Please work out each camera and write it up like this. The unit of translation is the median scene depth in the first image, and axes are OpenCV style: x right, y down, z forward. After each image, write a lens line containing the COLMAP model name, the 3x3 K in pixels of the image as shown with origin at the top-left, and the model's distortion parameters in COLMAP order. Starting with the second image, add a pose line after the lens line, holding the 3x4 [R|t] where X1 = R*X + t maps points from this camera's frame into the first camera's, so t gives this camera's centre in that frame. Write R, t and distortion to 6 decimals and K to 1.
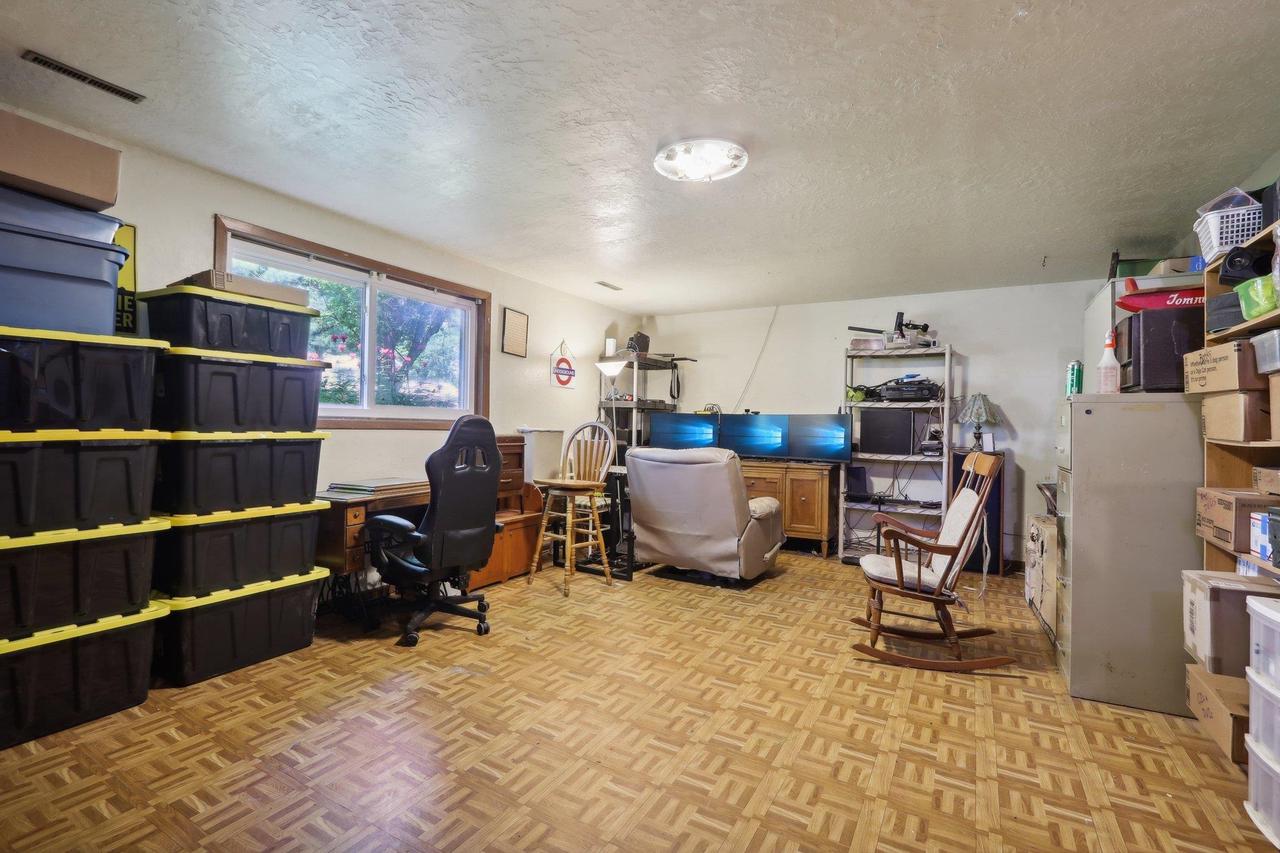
lens RADIAL K [[597.8, 0, 640.0], [0, 597.8, 426.5], [0, 0, 1]] dist [-0.020756, 0.000367]
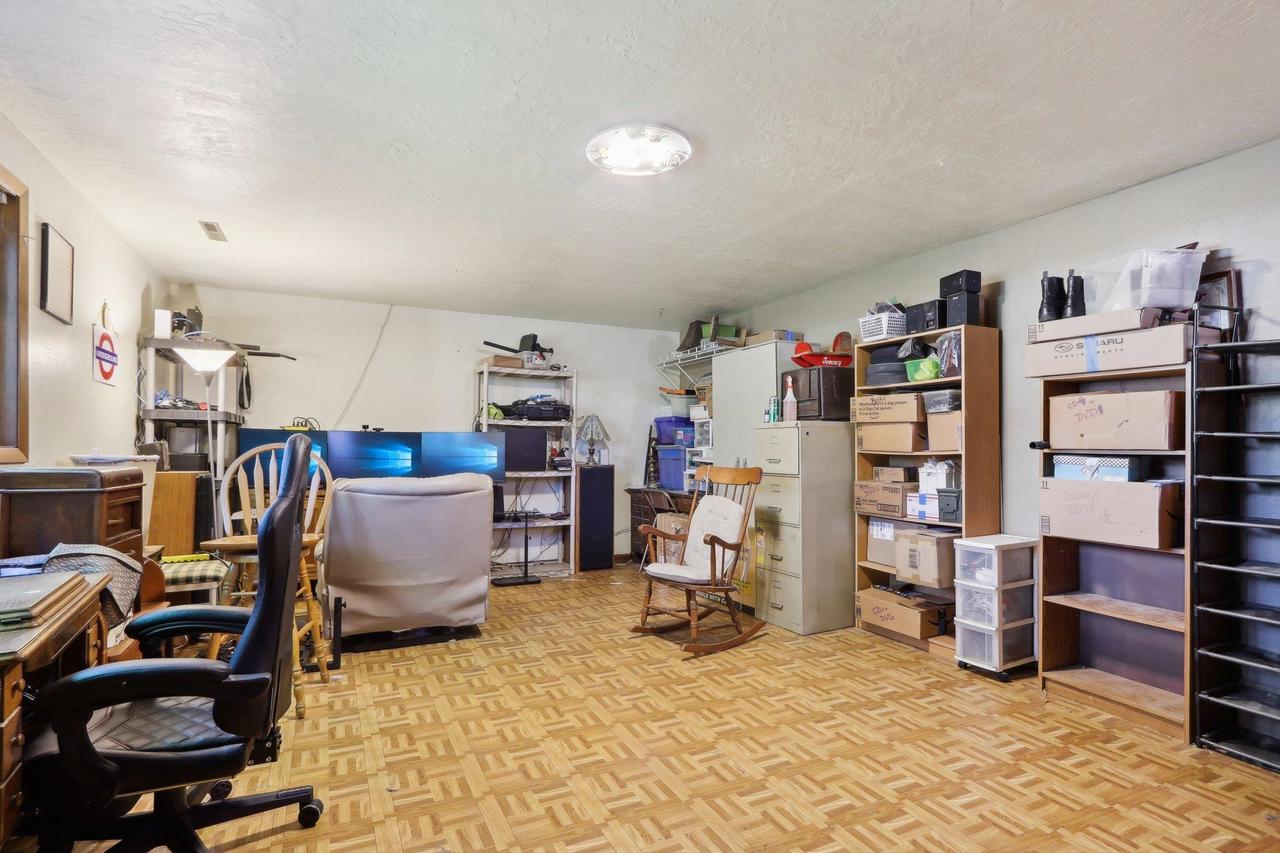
lens RADIAL K [[605.8, 0, 638.6], [0, 605.8, 445.4], [0, 0, 1]] dist [0.001817, 0.000628]
pose [[0.563817, -0.013696, 0.825786, -0.426142], [0.009264, 0.999904, 0.010258, -0.008913], [-0.825848, 0.001866, 0.563890, 0.319223]]
